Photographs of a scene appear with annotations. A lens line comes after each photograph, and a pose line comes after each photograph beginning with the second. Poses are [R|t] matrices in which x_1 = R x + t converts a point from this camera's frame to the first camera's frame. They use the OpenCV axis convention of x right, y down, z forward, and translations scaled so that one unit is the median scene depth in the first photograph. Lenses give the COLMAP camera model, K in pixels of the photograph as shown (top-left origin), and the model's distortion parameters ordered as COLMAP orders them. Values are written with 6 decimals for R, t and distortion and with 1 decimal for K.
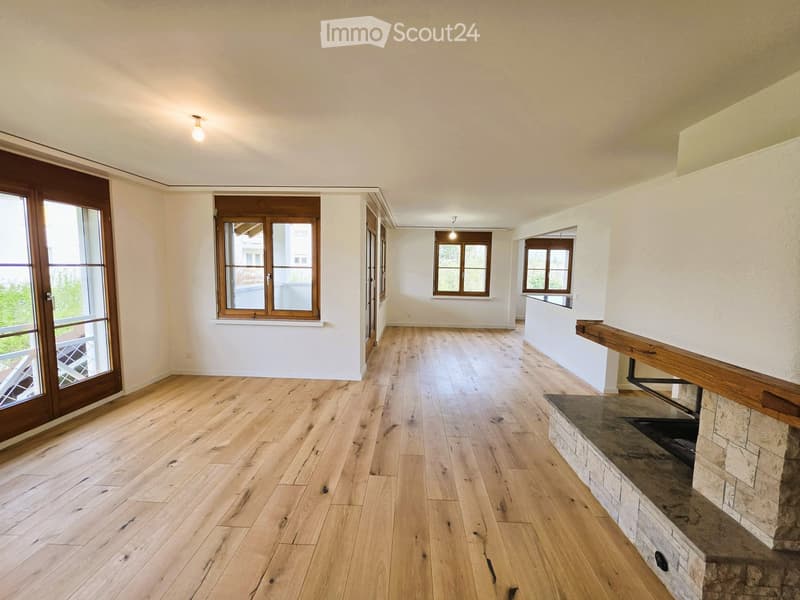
lens RADIAL K [[319.0, 0, 396.5], [0, 319.0, 295.7], [0, 0, 1]] dist [-0.003633, 0.000416]
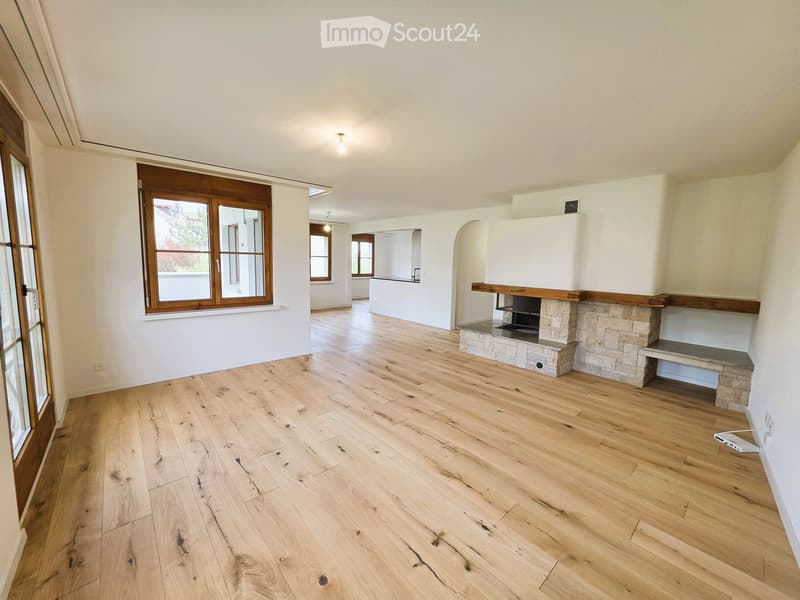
lens RADIAL K [[319.0, 0, 399.0], [0, 319.0, 297.7], [0, 0, 1]] dist [-0.003633, 0.000416]
pose [[0.721467, -0.080990, 0.687696, -0.689246], [0.054157, 0.996694, 0.060563, 0.014581], [-0.690327, -0.006451, 0.723468, -0.048018]]
